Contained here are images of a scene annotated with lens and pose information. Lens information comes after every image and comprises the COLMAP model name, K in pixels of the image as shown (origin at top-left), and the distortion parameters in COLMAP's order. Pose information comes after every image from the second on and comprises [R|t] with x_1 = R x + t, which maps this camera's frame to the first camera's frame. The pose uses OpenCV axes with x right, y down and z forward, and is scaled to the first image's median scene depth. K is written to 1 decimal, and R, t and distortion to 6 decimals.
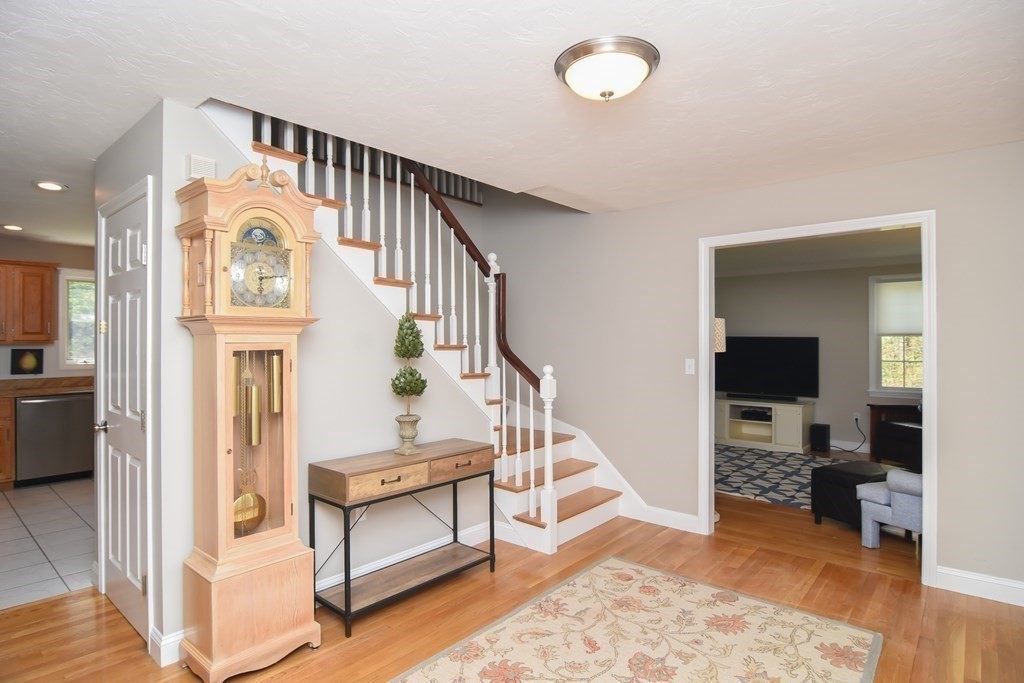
lens RADIAL K [[549.4, 0, 511.0], [0, 549.4, 339.9], [0, 0, 1]] dist [-0.008817, -0.005737]
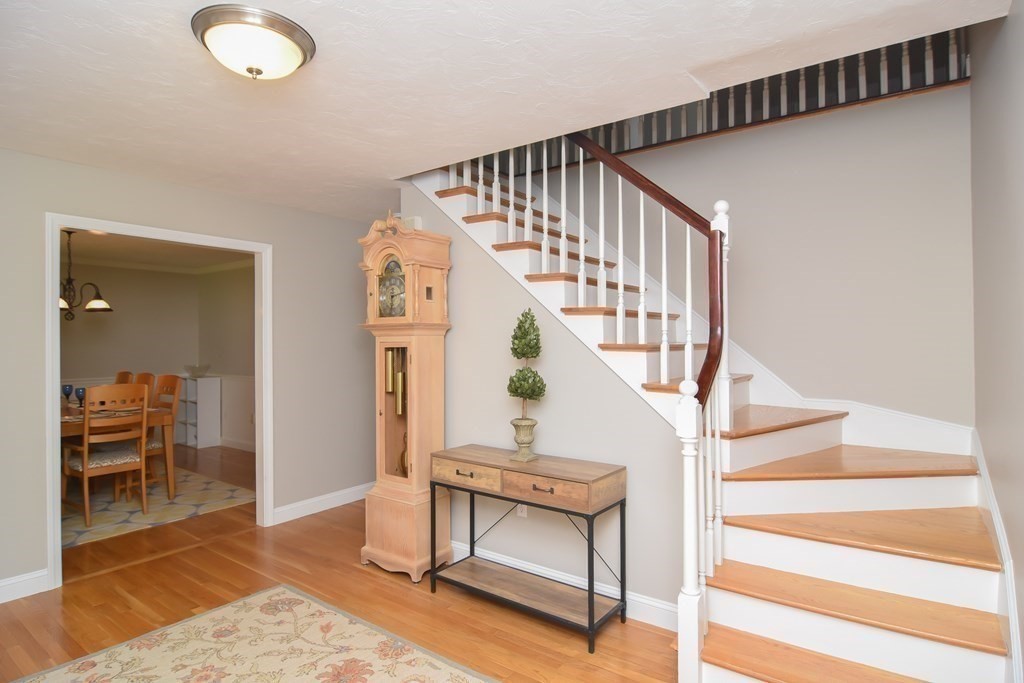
lens RADIAL K [[549.4, 0, 509.9], [0, 549.4, 341.3], [0, 0, 1]] dist [-0.008817, -0.005737]
pose [[0.081021, -0.002048, -0.996710, 0.760779], [0.007047, 0.999974, -0.001482, 0.005860], [0.996688, -0.006904, 0.081033, 0.918815]]
